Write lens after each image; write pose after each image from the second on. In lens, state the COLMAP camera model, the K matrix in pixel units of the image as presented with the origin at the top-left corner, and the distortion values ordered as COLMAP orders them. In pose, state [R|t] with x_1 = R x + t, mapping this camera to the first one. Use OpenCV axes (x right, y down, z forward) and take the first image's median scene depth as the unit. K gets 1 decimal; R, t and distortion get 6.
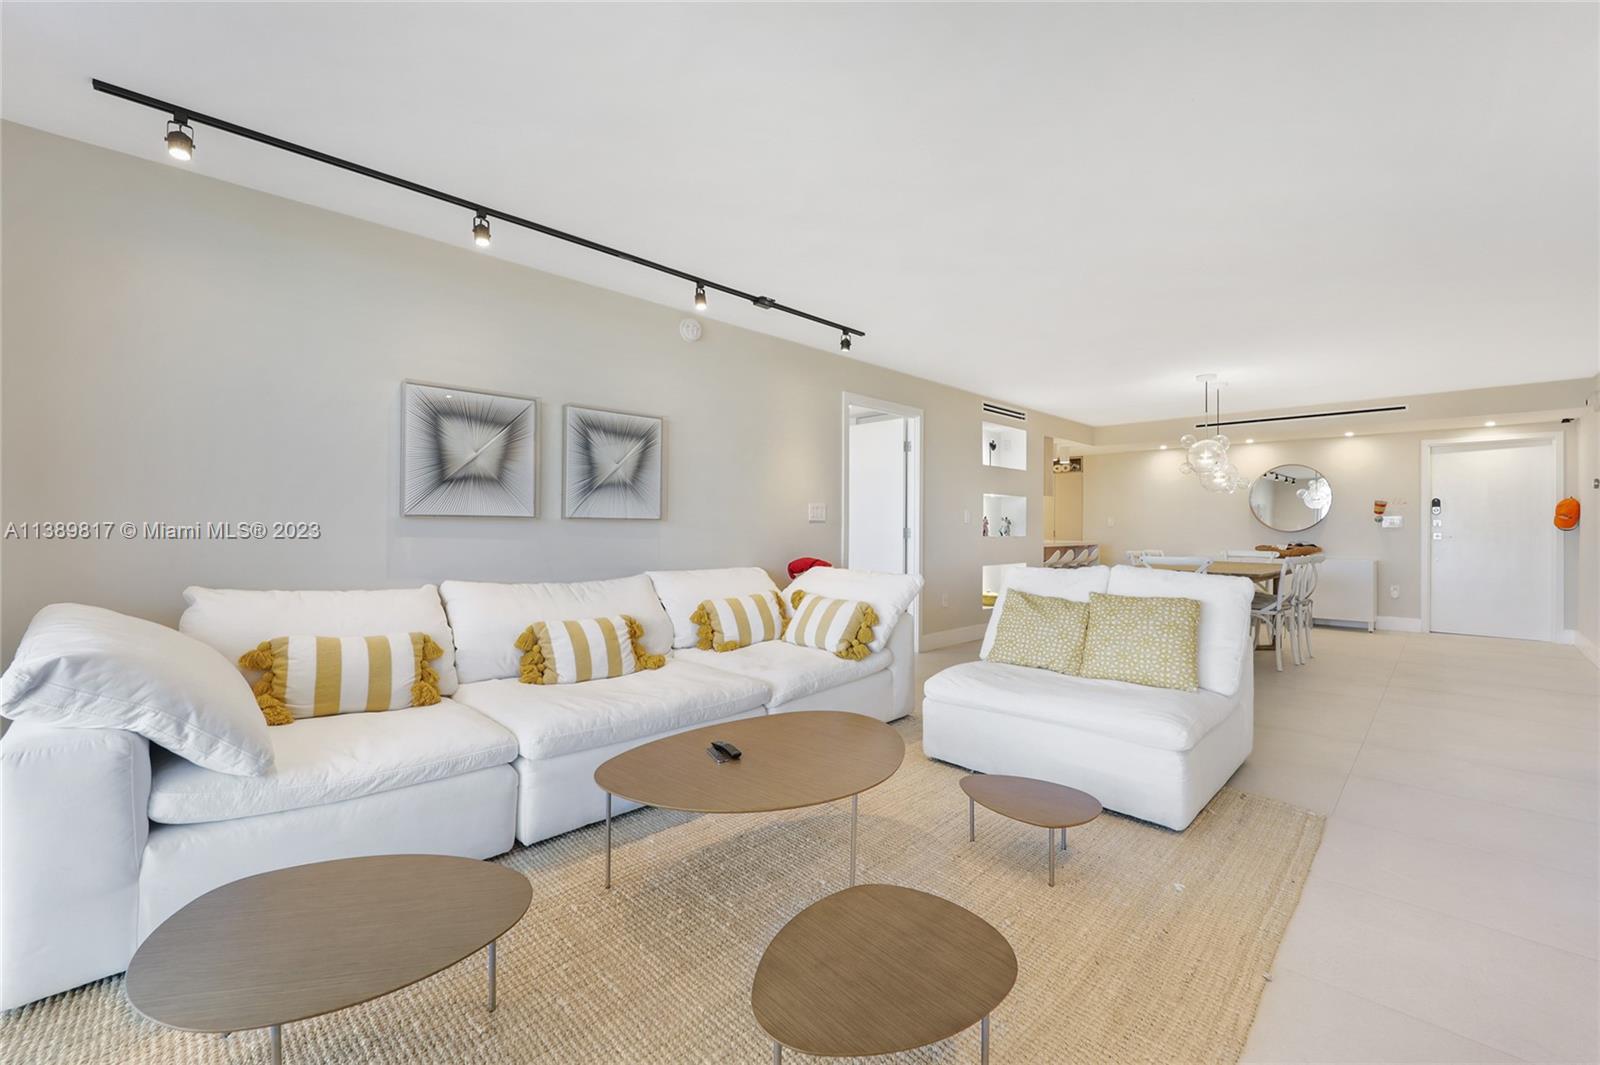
lens RADIAL K [[656.3, 0, 803.9], [0, 656.3, 524.8], [0, 0, 1]] dist [-0.004306, -0.000012]
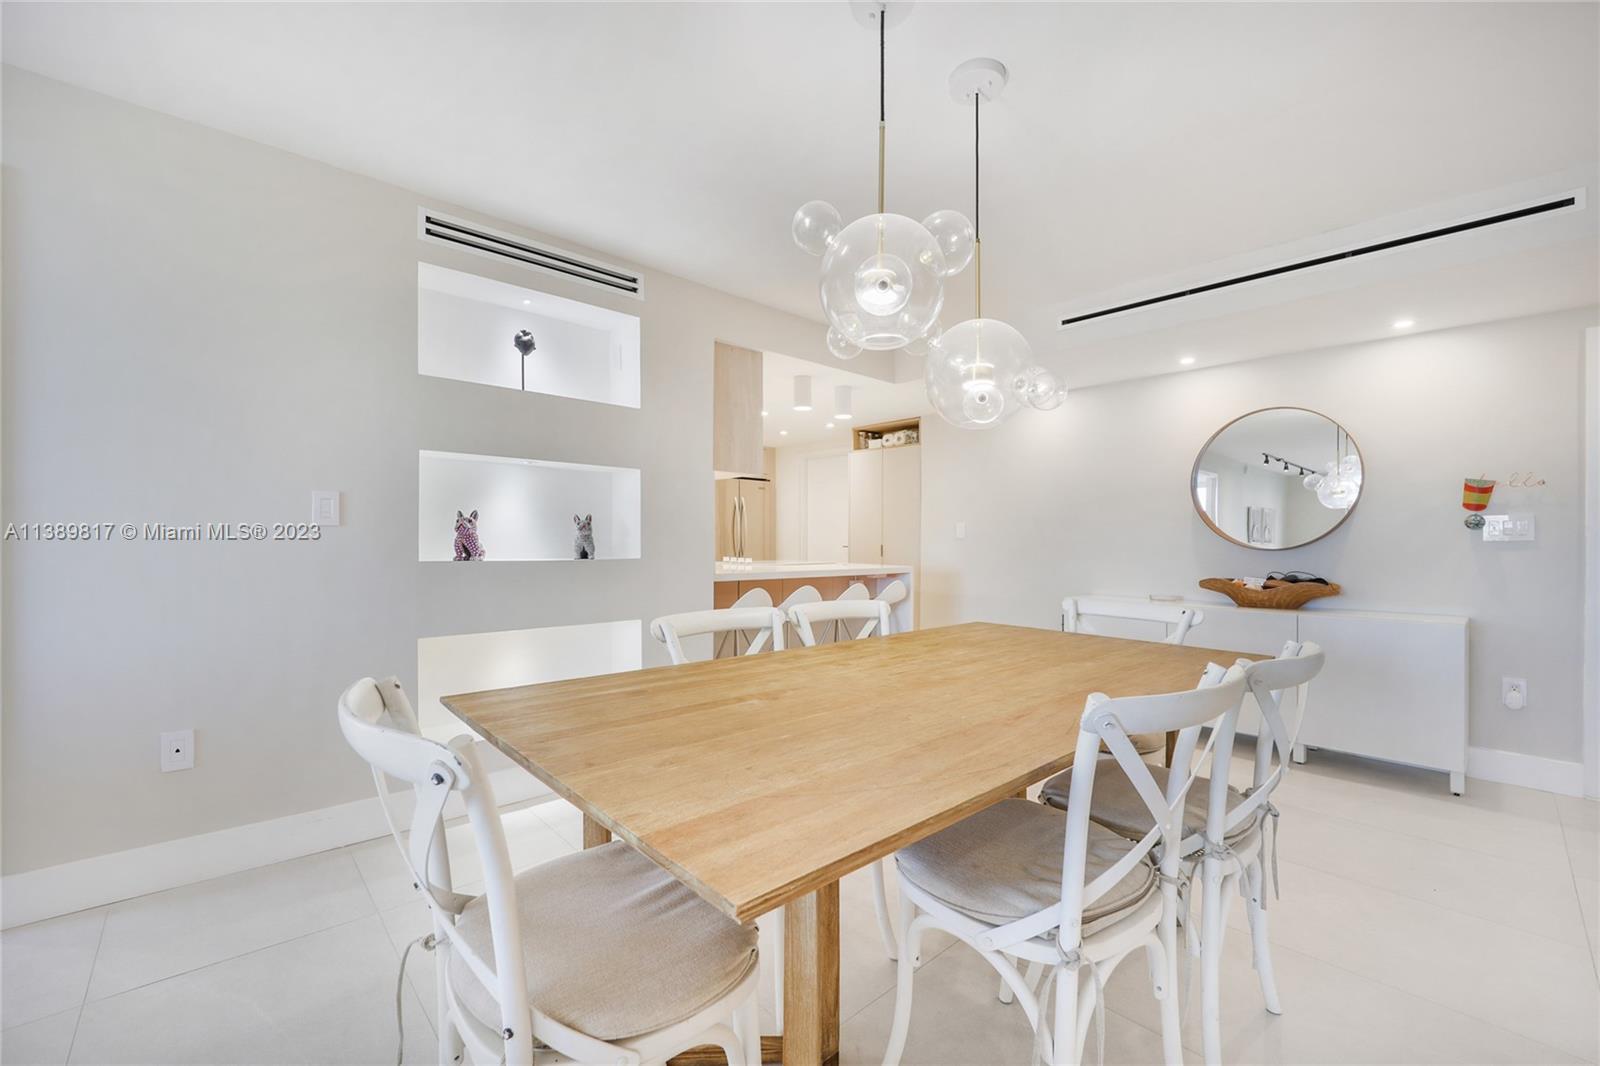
lens RADIAL K [[656.3, 0, 803.2], [0, 656.3, 531.7], [0, 0, 1]] dist [-0.004306, -0.000012]
pose [[0.999301, 0.002816, -0.037287, 0.454577], [-0.003154, 0.999955, -0.008997, 0.002990], [0.037260, 0.009108, 0.999264, 0.554946]]
